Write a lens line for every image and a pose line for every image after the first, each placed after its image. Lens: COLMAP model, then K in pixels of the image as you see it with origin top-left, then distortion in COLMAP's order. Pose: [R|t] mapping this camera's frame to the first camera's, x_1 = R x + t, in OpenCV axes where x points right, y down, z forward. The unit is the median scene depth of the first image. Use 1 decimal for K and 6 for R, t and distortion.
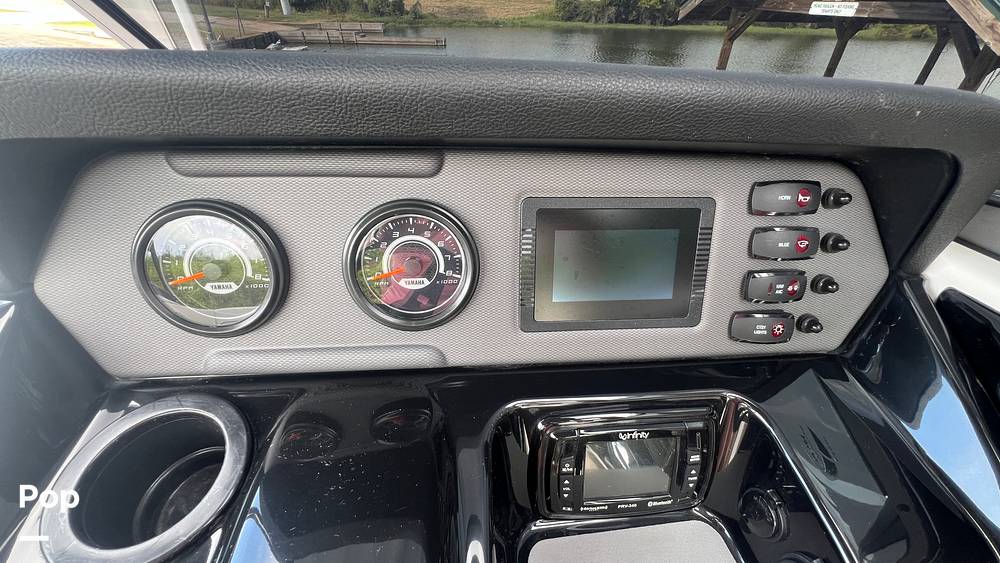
lens RADIAL K [[403.4, 0, 501.3], [0, 403.4, 285.0], [0, 0, 1]] dist [0.000428, -0.000531]
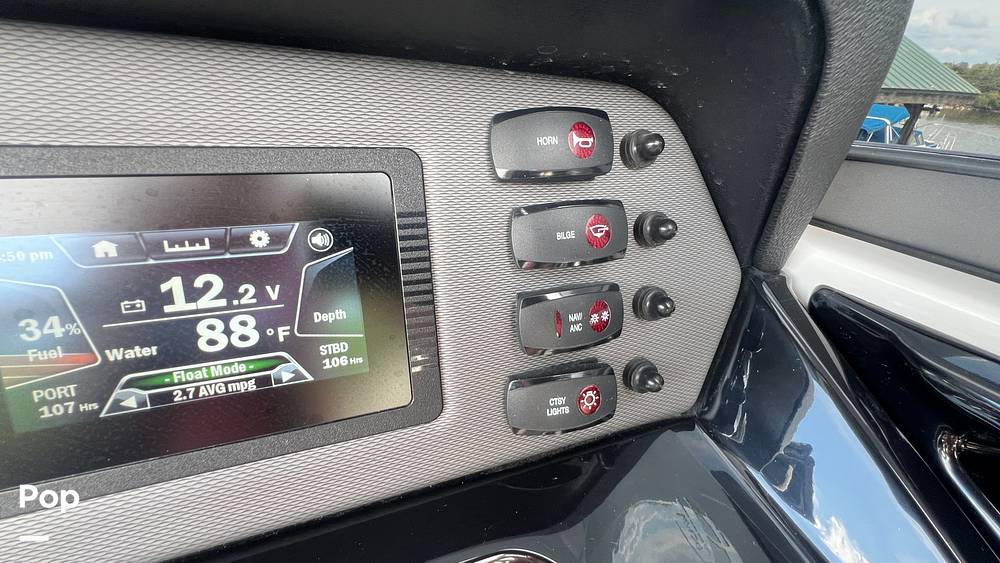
lens RADIAL K [[401.1, 0, 485.5], [0, 401.1, 279.2], [0, 0, 1]] dist [-0.004749, 0.001342]
pose [[0.967613, -0.098535, 0.232412, 0.458646], [0.125755, 0.986453, -0.105338, -0.004894], [-0.218884, 0.131154, 0.966896, 0.517313]]
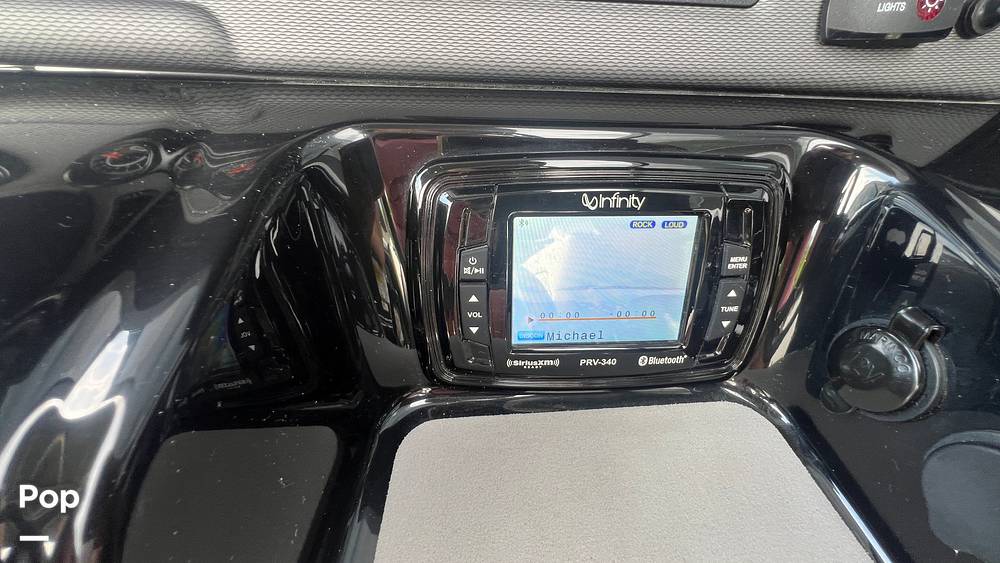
lens RADIAL K [[401.1, 0, 501.8], [0, 401.1, 282.3], [0, 0, 1]] dist [-0.004749, 0.001342]
pose [[0.999377, 0.024933, -0.024980, 0.203333], [-0.023618, 0.998387, 0.051636, 0.431065], [0.026227, -0.051014, 0.998354, 0.498921]]
